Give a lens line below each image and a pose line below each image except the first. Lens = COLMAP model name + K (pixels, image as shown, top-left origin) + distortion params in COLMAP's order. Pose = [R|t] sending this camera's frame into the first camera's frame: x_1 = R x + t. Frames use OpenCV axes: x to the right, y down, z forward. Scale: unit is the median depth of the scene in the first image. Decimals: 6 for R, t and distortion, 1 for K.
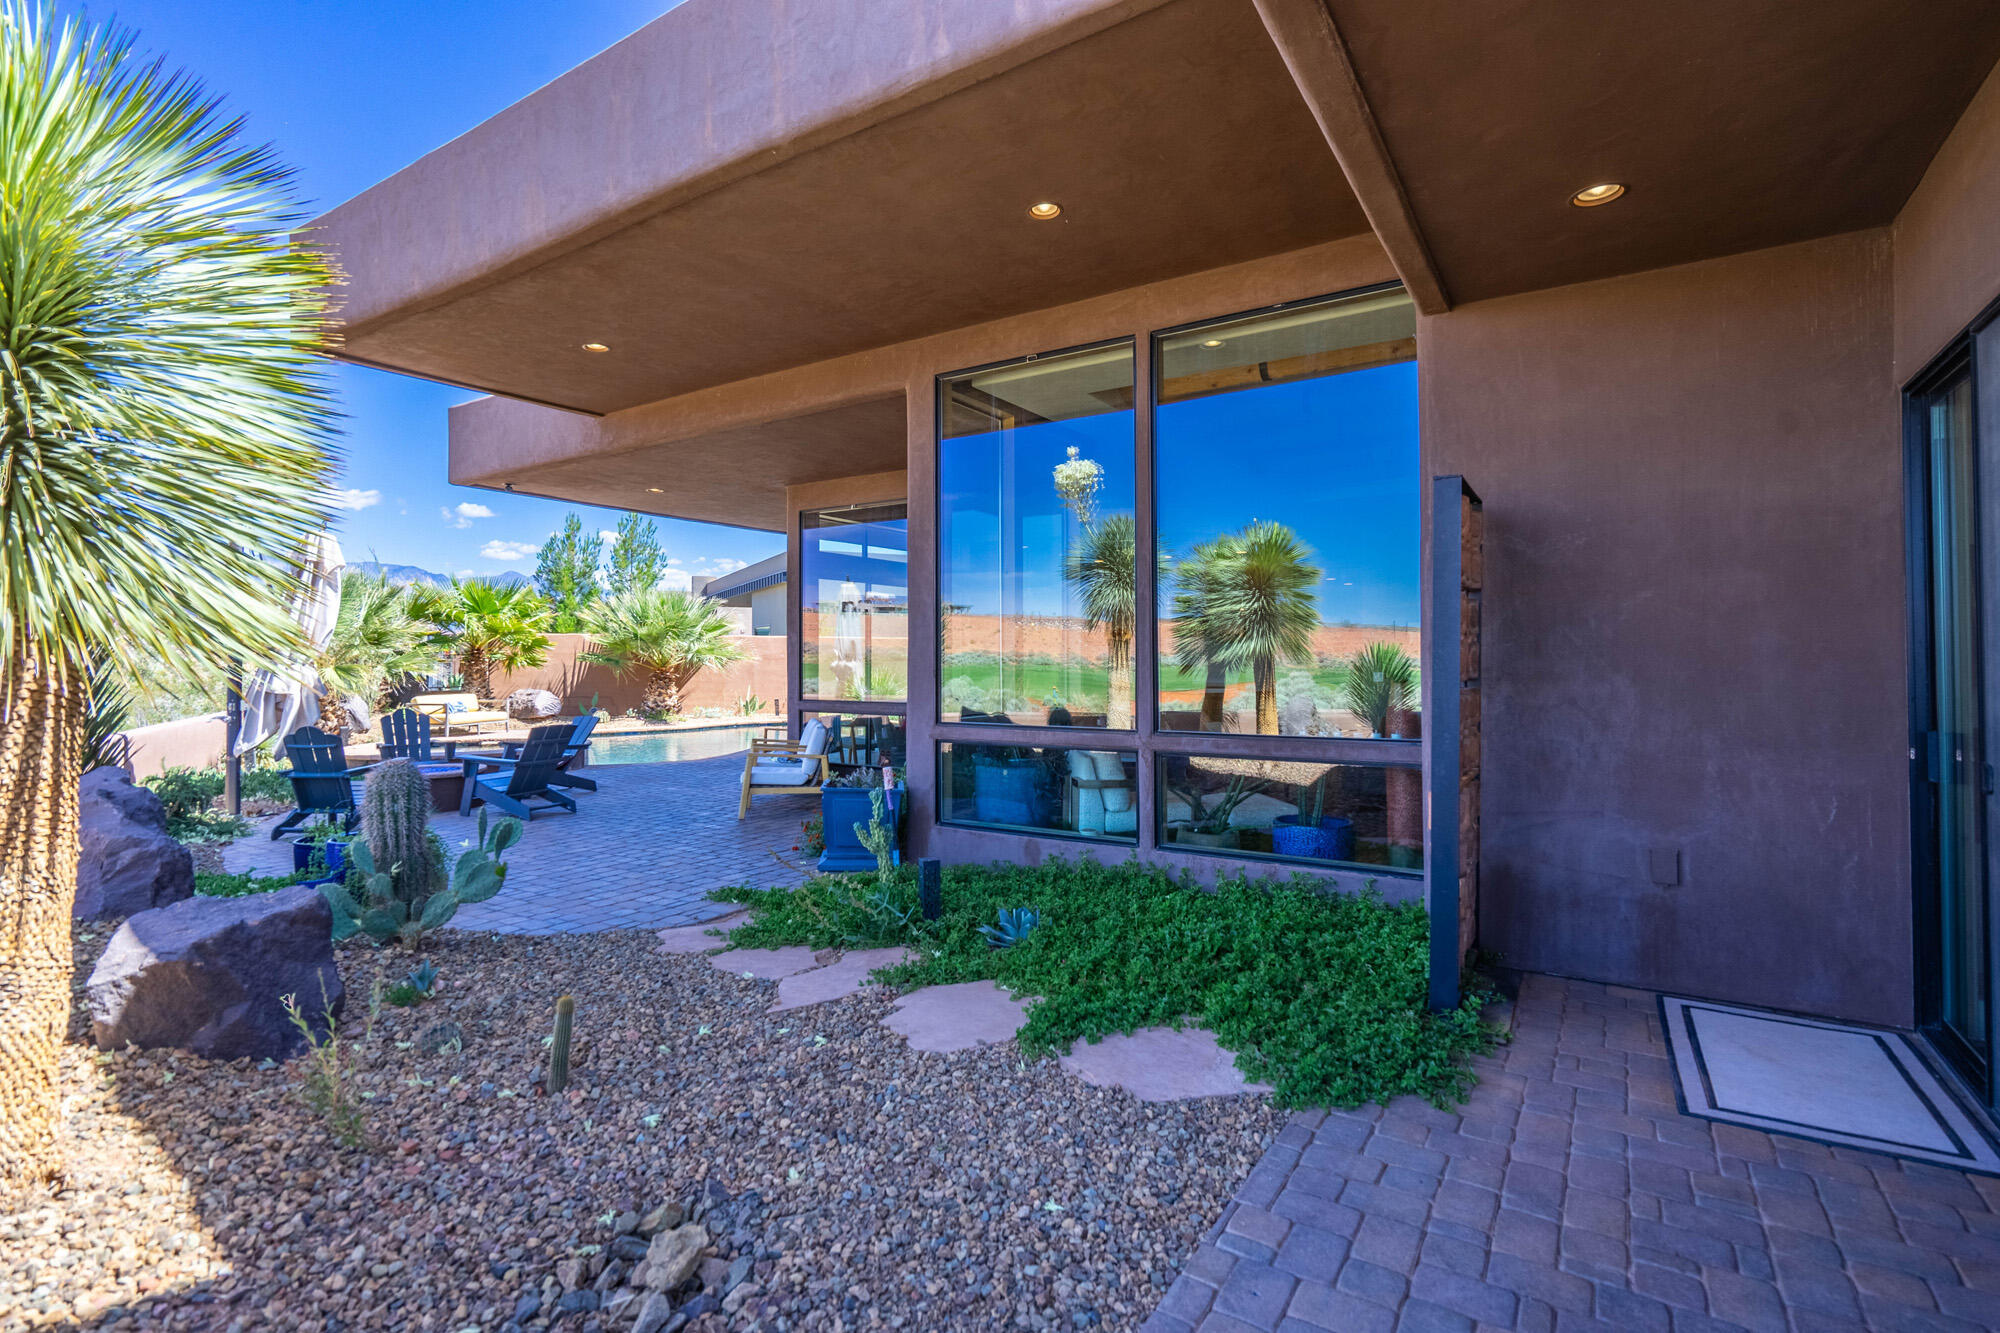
lens RADIAL K [[953.6, 0, 1001.8], [0, 953.6, 641.3], [0, 0, 1]] dist [0.000226, 0.000921]
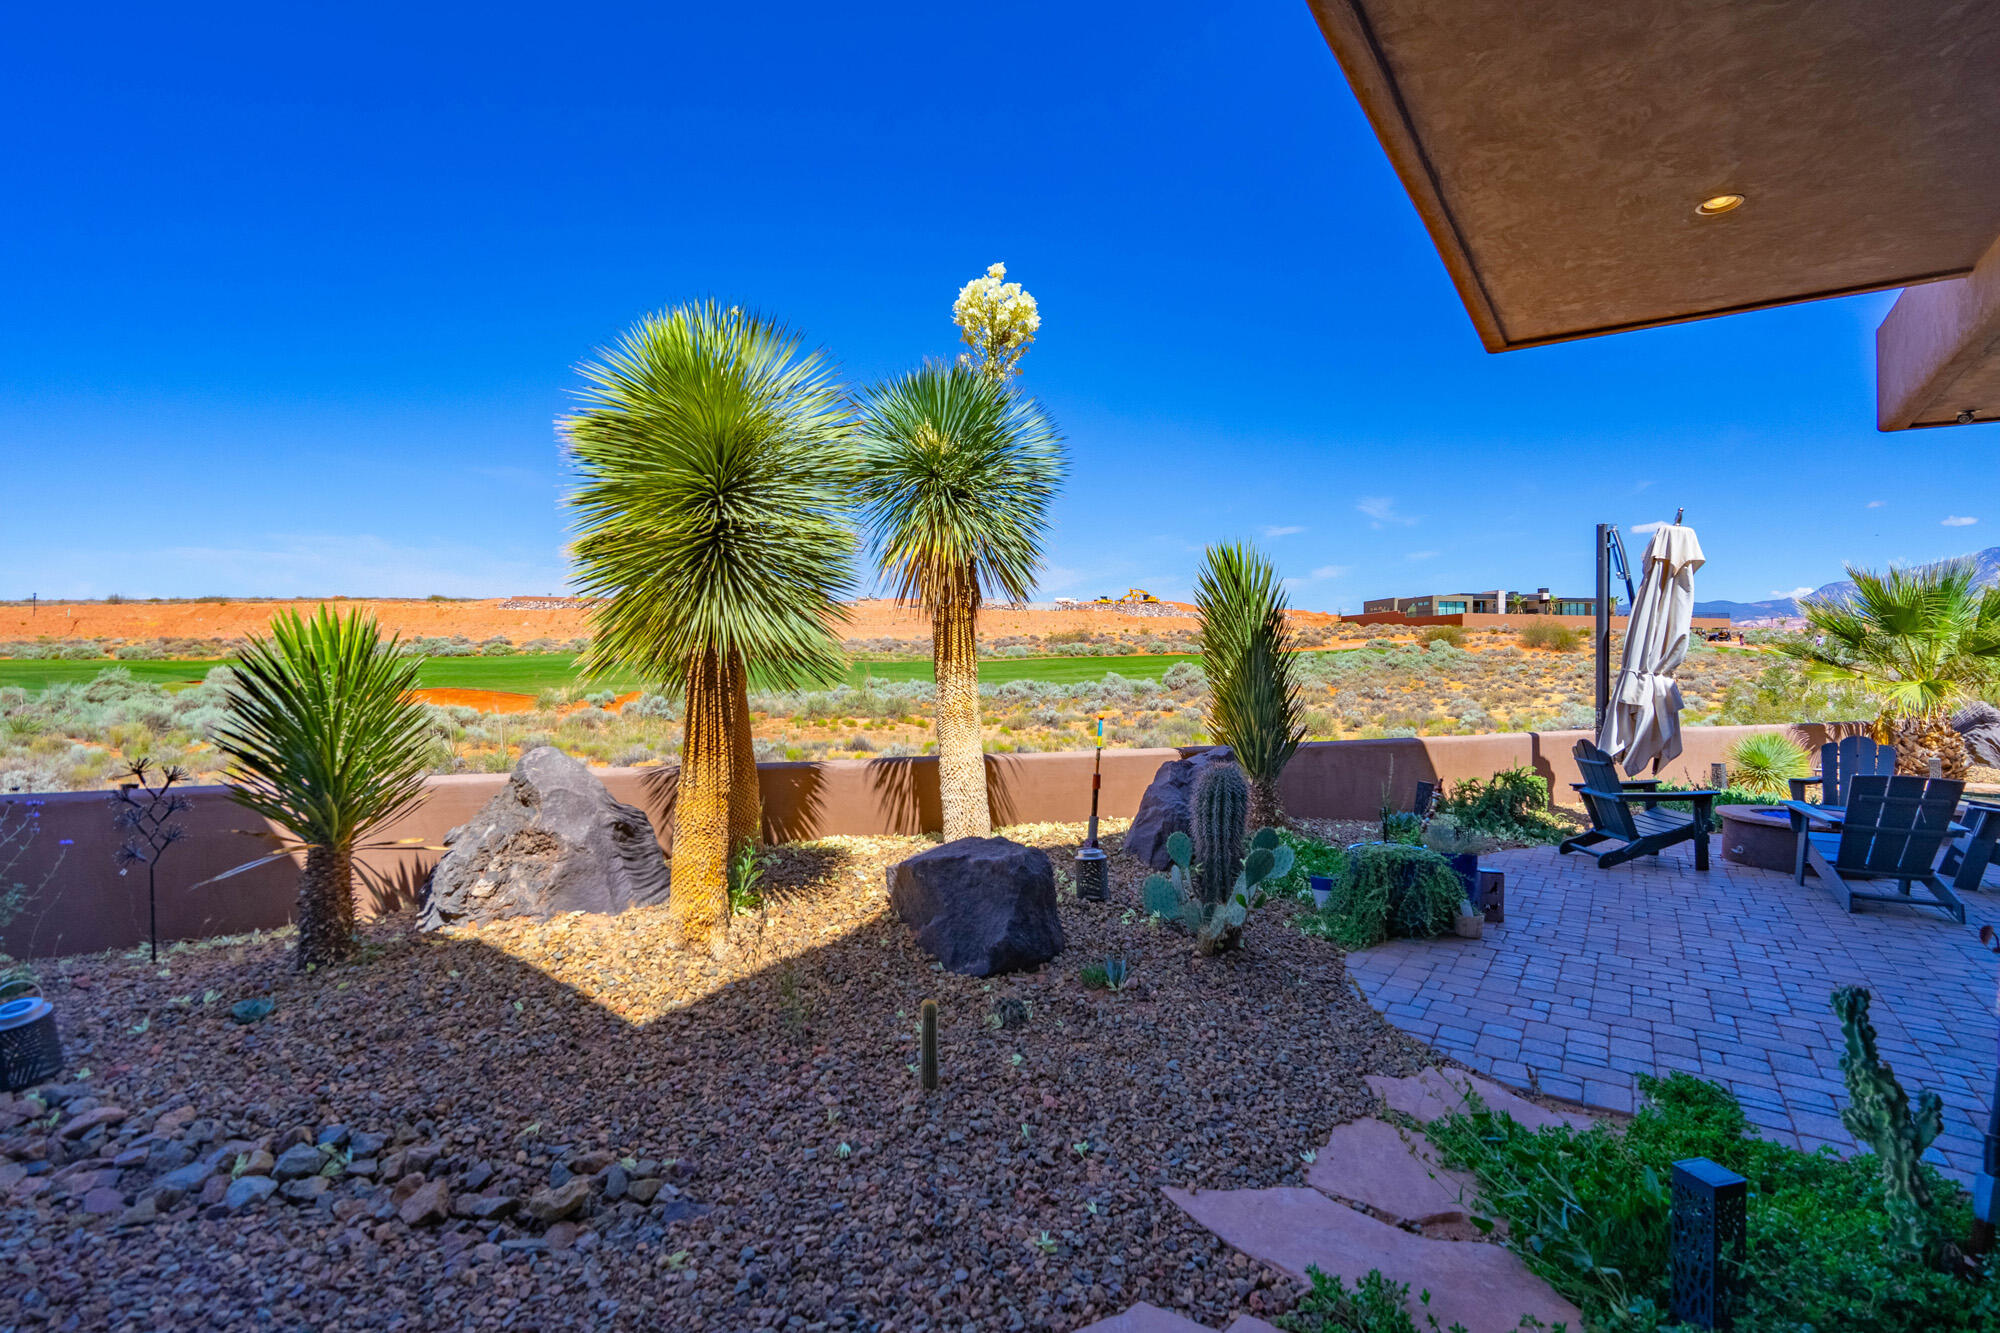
lens RADIAL K [[953.6, 0, 1001.8], [0, 953.6, 641.3], [0, 0, 1]] dist [0.000226, 0.000921]
pose [[-0.027132, -0.013319, -0.999543, 0.088822], [0.001576, 0.999909, -0.013367, 0.001864], [0.999631, -0.001938, -0.027109, 0.183141]]
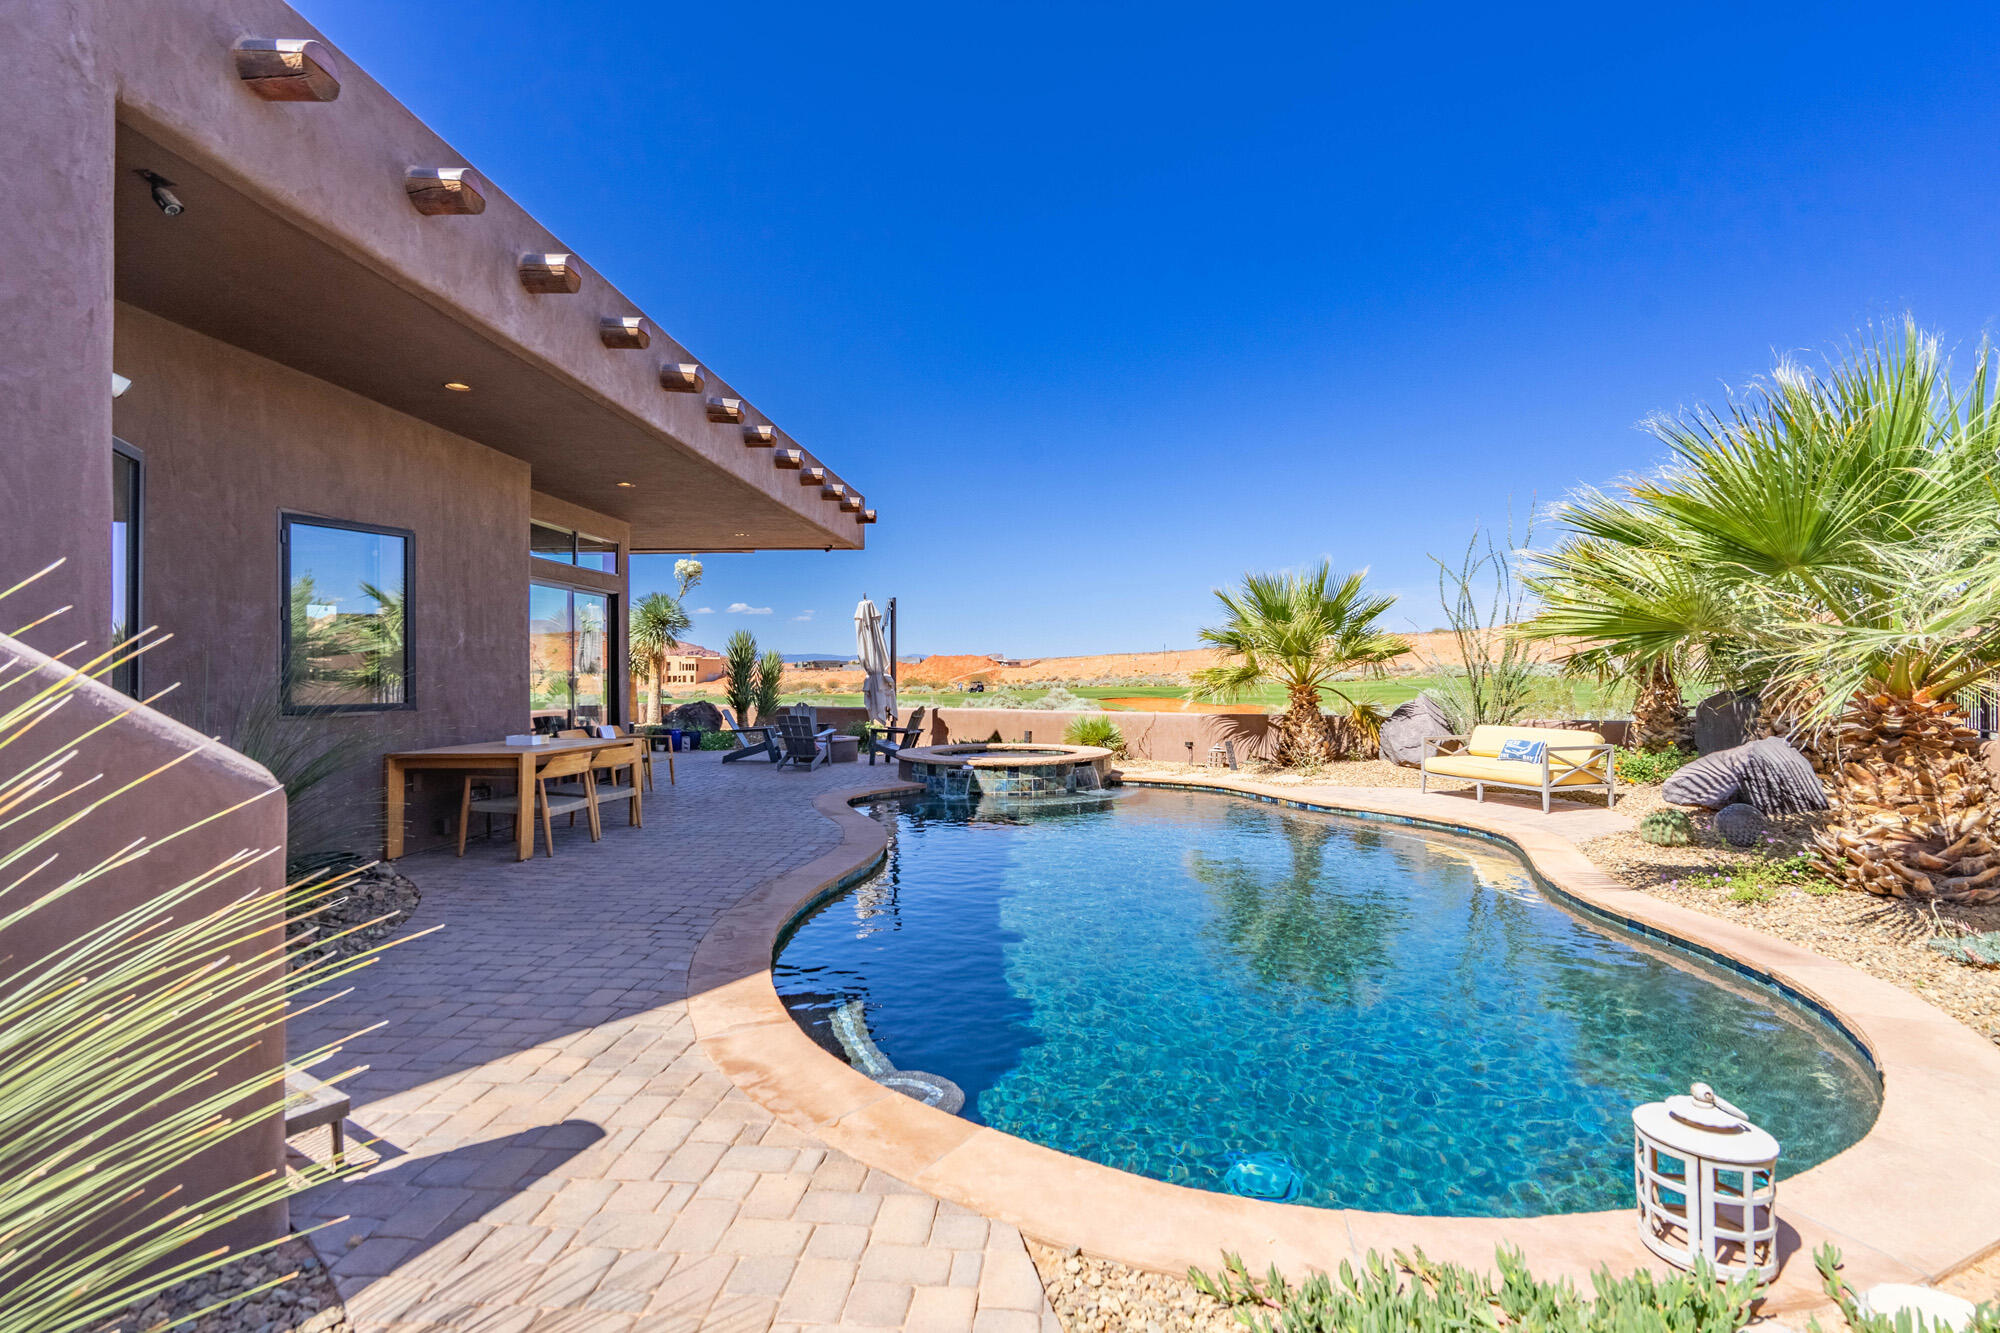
lens RADIAL K [[935.0, 0, 995.1], [0, 935.0, 661.7], [0, 0, 1]] dist [0.000057, 0.000068]
pose [[-0.880680, -0.002893, -0.473703, -0.038187], [0.012572, 0.999486, -0.029478, 0.025430], [0.473545, -0.031916, -0.880191, 1.251907]]
